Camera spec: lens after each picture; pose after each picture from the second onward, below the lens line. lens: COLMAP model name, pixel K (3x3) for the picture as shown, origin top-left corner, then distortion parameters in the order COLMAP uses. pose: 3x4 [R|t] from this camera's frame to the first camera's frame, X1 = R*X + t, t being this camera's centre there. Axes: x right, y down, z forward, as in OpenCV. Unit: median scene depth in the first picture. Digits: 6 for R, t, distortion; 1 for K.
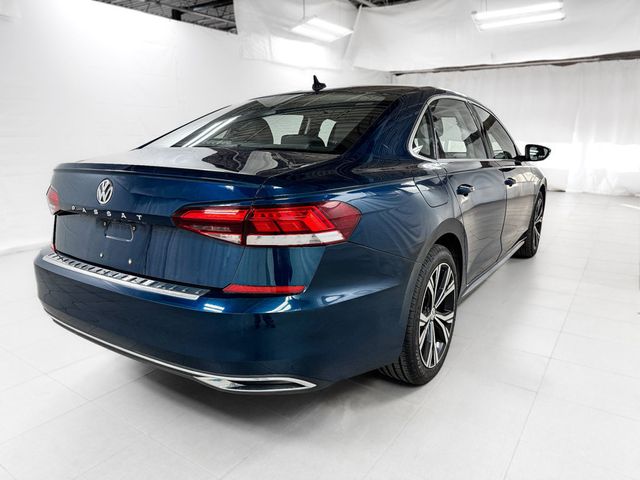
lens RADIAL K [[462.1, 0, 320.0], [0, 462.1, 240.0], [0, 0, 1]] dist [-0.030797, 0.004052]
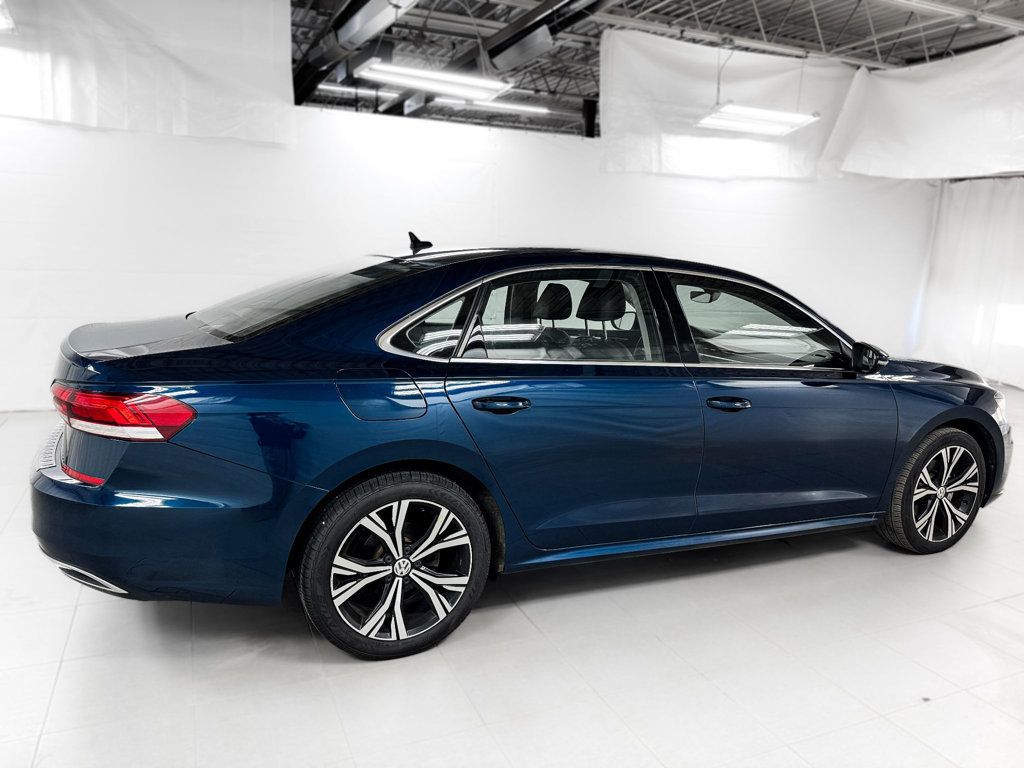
lens RADIAL K [[739.4, 0, 512.0], [0, 739.4, 384.0], [0, 0, 1]] dist [-0.030797, 0.004052]
pose [[0.850148, 0.113710, -0.514119, 0.889339], [-0.145920, 0.989039, -0.022544, -0.113845], [0.505921, 0.094187, 0.857422, 0.070580]]
